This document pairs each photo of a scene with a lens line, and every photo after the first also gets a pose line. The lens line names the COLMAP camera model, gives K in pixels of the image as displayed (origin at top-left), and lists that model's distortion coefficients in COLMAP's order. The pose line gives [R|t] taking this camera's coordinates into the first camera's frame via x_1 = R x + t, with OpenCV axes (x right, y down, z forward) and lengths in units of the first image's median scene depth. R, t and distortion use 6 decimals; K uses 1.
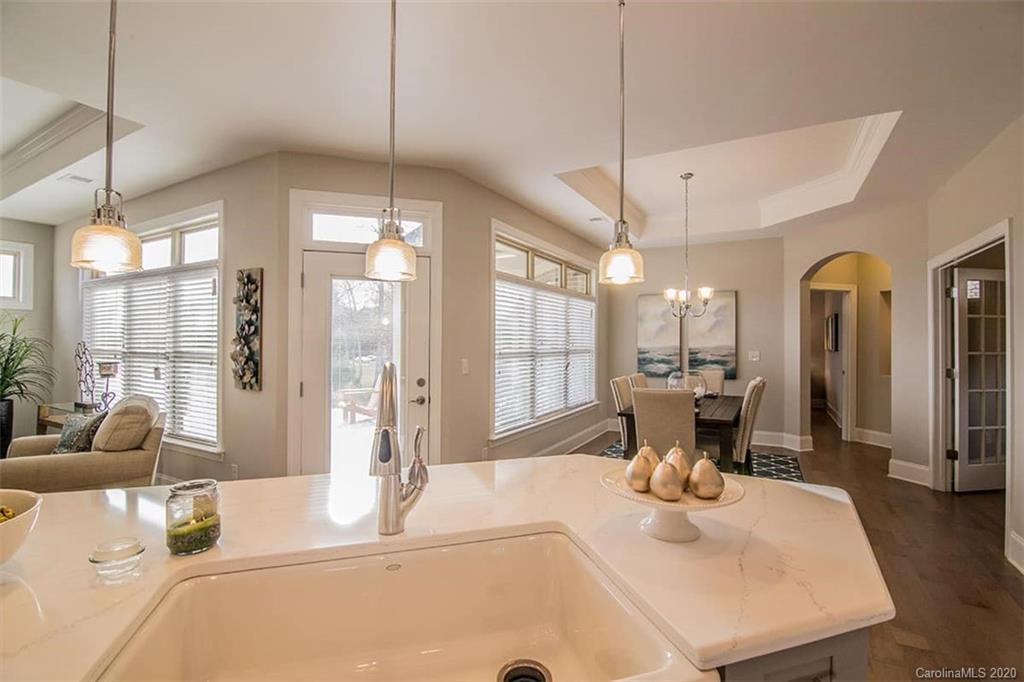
lens RADIAL K [[459.5, 0, 513.1], [0, 459.5, 339.6], [0, 0, 1]] dist [-0.008368, -0.000791]
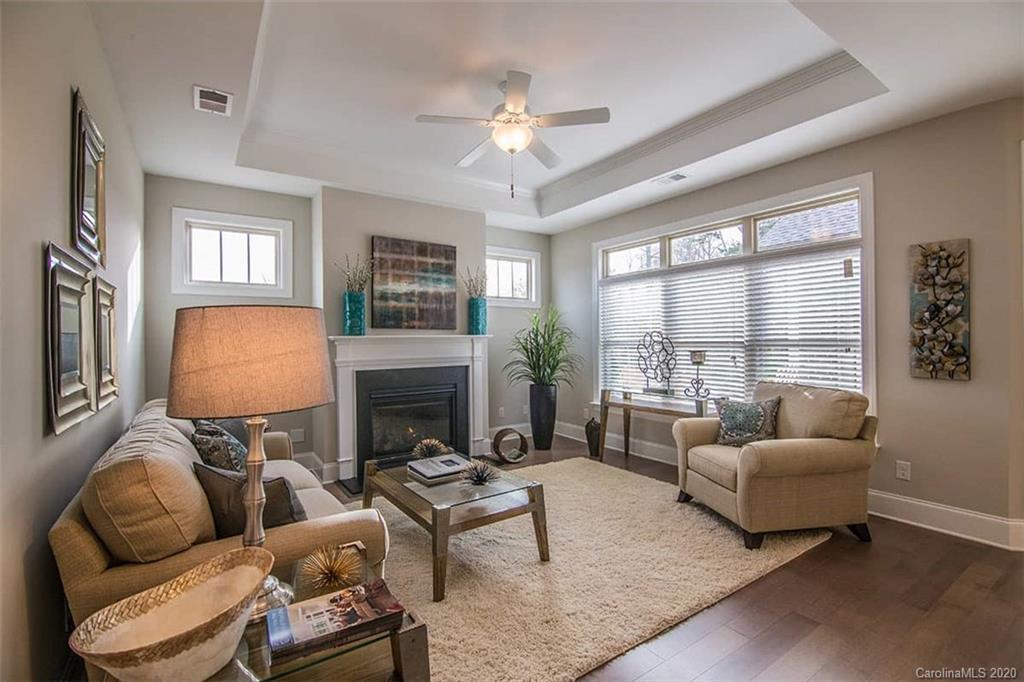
lens RADIAL K [[459.5, 0, 515.5], [0, 459.5, 338.4], [0, 0, 1]] dist [-0.008368, -0.000791]
pose [[0.903147, -0.013828, -0.429110, -0.616143], [0.013810, 0.999900, -0.003157, 0.015037], [0.429110, -0.003075, 0.903247, -0.092621]]
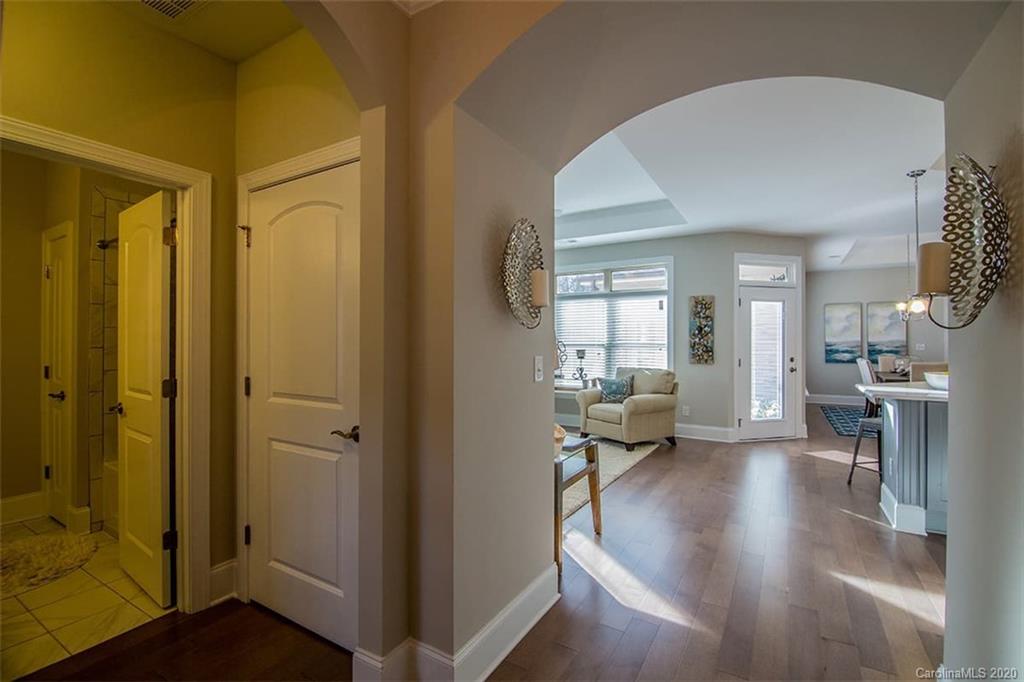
lens RADIAL K [[459.5, 0, 504.7], [0, 459.5, 341.4], [0, 0, 1]] dist [-0.008368, -0.000791]
pose [[0.999671, -0.003373, -0.025414, -0.851535], [0.003468, 0.999987, 0.003718, 0.009231], [0.025401, -0.003805, 0.999670, -0.527434]]
